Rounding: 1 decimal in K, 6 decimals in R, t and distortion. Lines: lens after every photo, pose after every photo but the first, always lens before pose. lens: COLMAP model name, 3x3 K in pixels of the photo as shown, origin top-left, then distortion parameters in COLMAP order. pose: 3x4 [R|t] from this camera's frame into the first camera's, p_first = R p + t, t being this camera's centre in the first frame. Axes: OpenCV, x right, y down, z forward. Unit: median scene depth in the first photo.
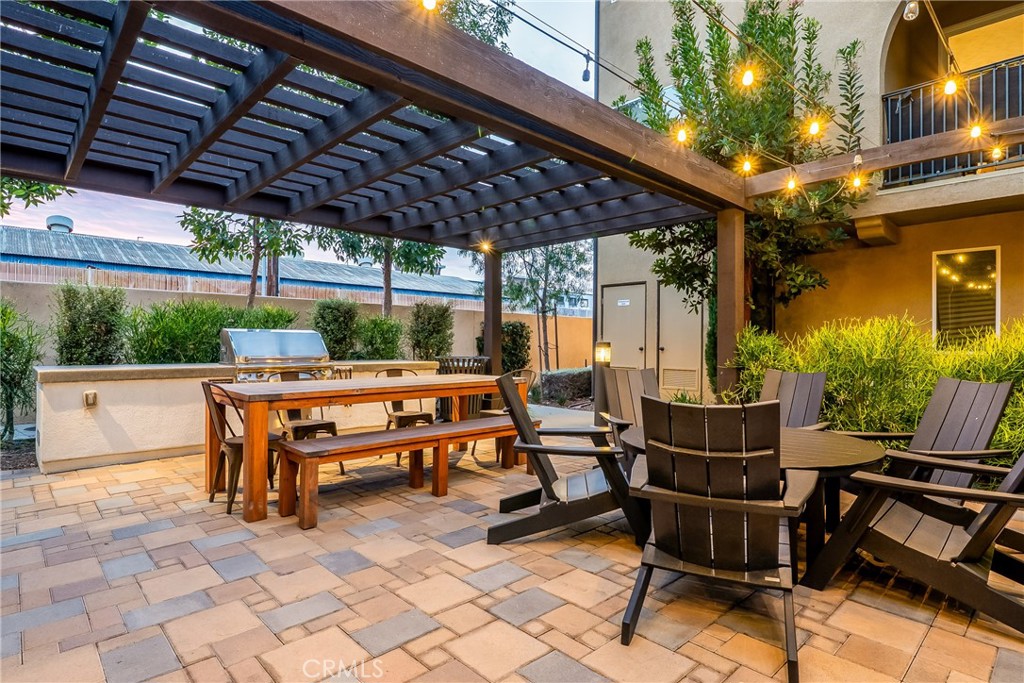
lens RADIAL K [[529.6, 0, 512.0], [0, 529.6, 341.5], [0, 0, 1]] dist [-0.000341, 0.000027]
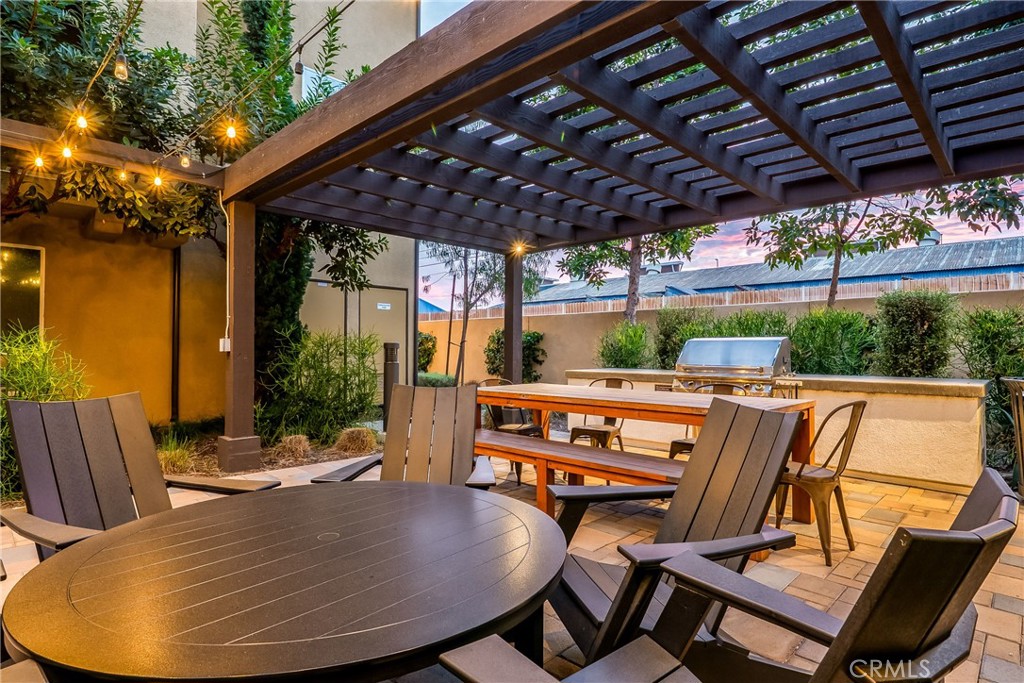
lens RADIAL K [[529.6, 0, 512.0], [0, 529.6, 341.5], [0, 0, 1]] dist [-0.000341, 0.000027]
pose [[0.055847, -0.014838, -0.998329, 0.464980], [-0.006081, 0.999866, -0.015201, -0.000358], [0.998421, 0.006920, 0.055749, 0.515891]]
